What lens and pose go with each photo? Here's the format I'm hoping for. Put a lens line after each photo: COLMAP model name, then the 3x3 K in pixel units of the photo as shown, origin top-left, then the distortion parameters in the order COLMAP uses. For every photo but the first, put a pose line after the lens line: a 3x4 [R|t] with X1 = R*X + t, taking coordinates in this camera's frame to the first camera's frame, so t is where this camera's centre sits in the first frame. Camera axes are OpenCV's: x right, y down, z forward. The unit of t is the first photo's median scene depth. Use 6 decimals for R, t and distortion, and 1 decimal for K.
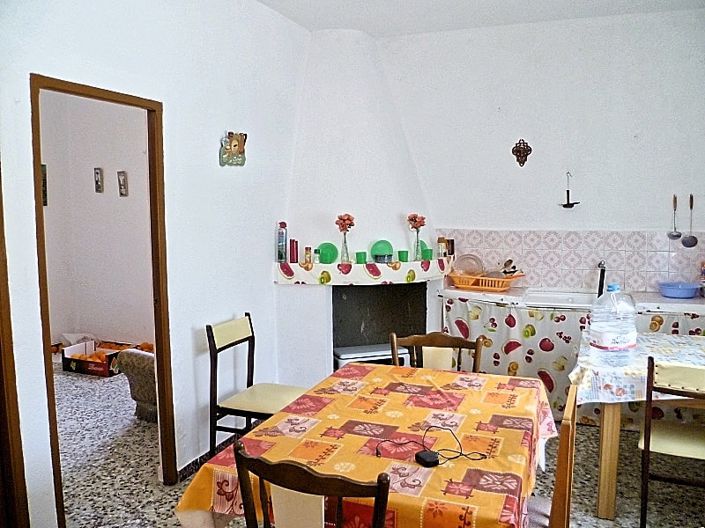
lens RADIAL K [[580.4, 0, 353.8], [0, 580.4, 265.5], [0, 0, 1]] dist [-0.088041, 0.019428]
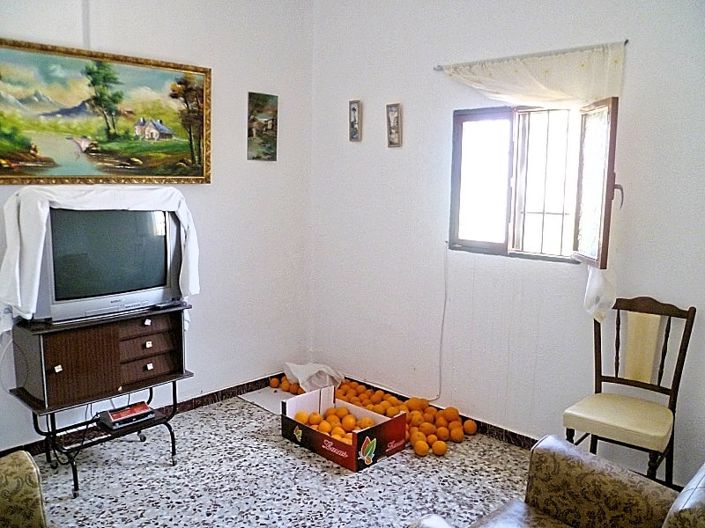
lens RADIAL K [[580.4, 0, 353.8], [0, 580.4, 265.5], [0, 0, 1]] dist [-0.088041, 0.019428]
pose [[0.923481, 0.077310, -0.375774, -0.206684], [-0.061310, 0.996637, 0.054370, -0.027862], [0.378714, -0.027171, 0.925115, 0.425240]]
